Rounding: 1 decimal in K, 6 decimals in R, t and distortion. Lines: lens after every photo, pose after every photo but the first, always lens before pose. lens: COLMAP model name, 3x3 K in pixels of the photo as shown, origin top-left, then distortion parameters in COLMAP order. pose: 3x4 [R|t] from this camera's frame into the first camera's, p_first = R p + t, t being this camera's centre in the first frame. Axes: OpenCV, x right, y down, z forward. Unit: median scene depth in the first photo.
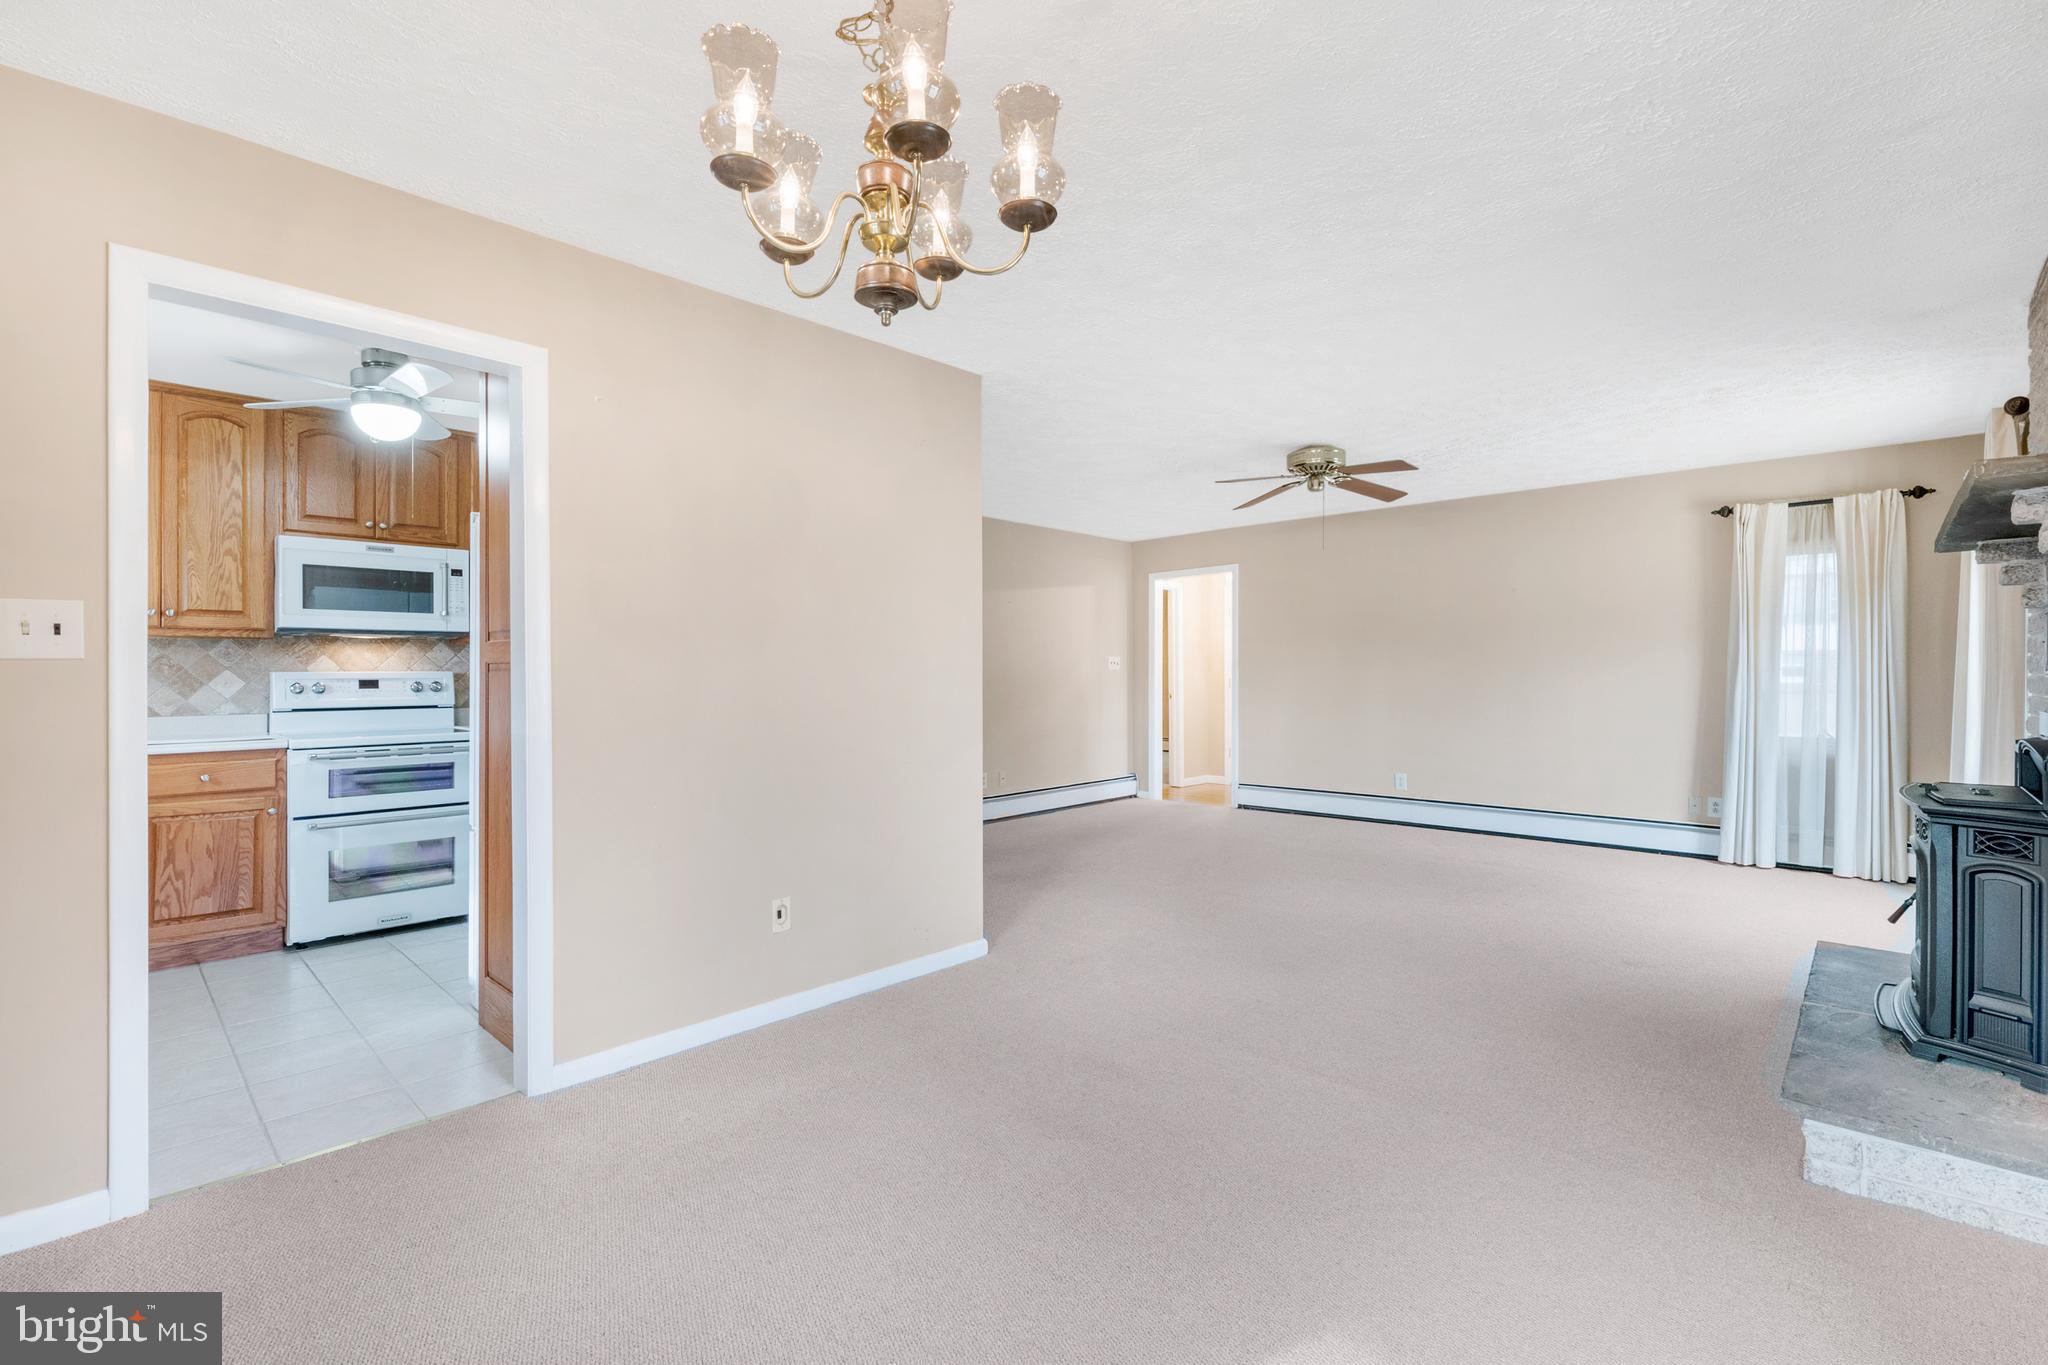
lens RADIAL K [[908.4, 0, 1027.3], [0, 908.4, 657.3], [0, 0, 1]] dist [-0.011304, -0.001859]
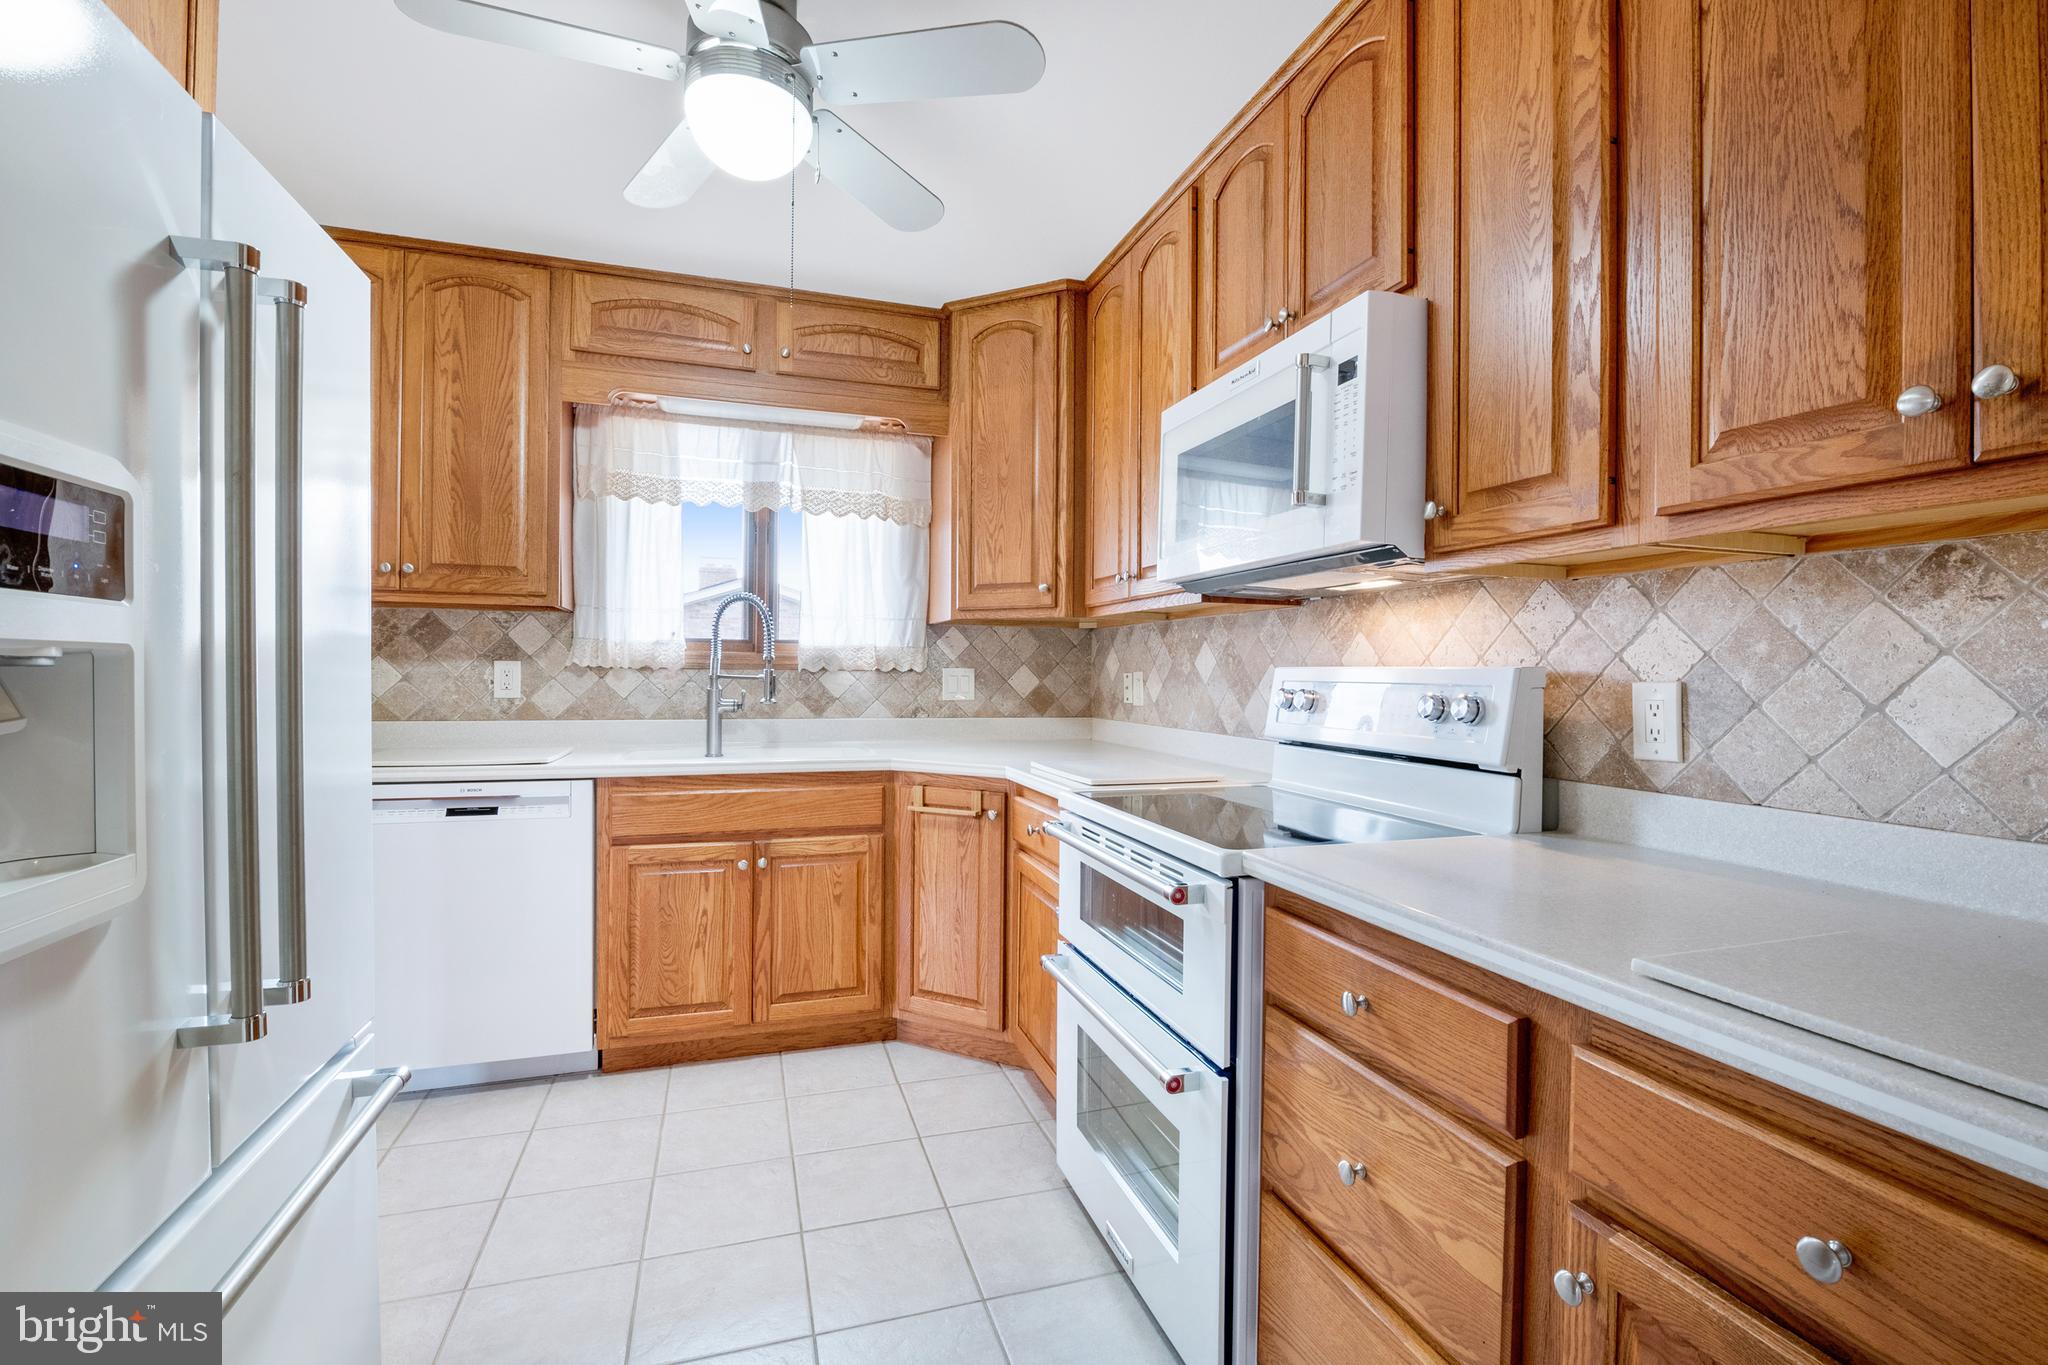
lens RADIAL K [[908.4, 0, 1040.1], [0, 908.4, 680.1], [0, 0, 1]] dist [-0.011304, -0.001859]
pose [[-0.470462, 0.006852, -0.882393, -0.295996], [0.003221, 0.999977, 0.006048, 0.020430], [0.882414, 0.000003, -0.470473, 1.121669]]
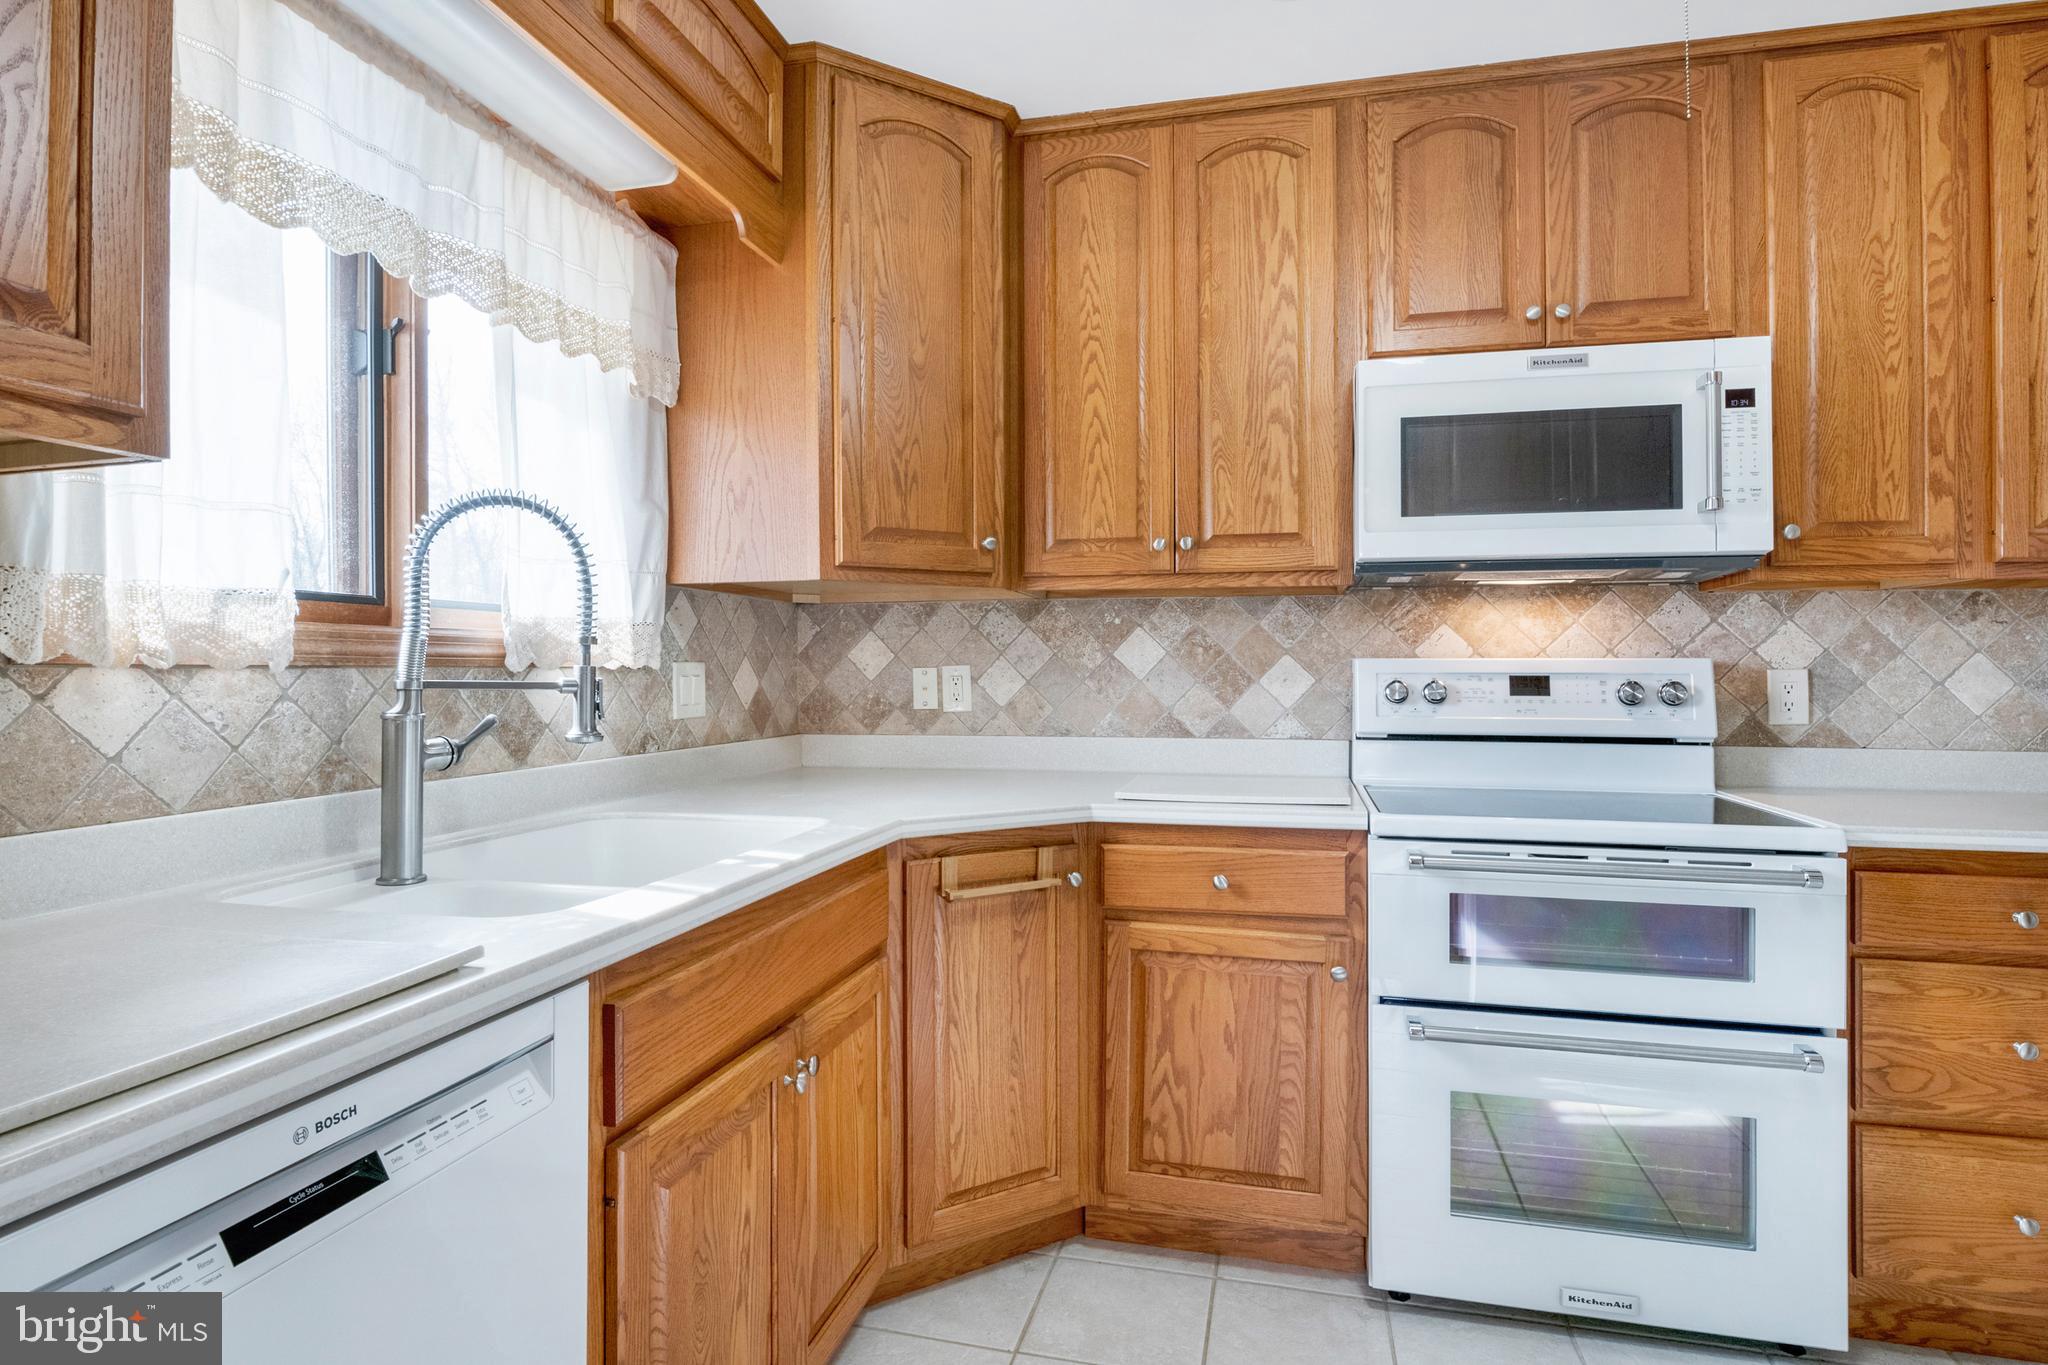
lens RADIAL K [[1065.8, 0, 1026.1], [0, 1065.8, 676.0], [0, 0, 1]] dist [-0.005152, -0.004647]
pose [[0.499922, 0.011309, -0.865997, -0.415830], [0.009276, 0.999787, 0.018411, 0.013351], [0.866021, -0.017237, 0.499710, 0.543538]]
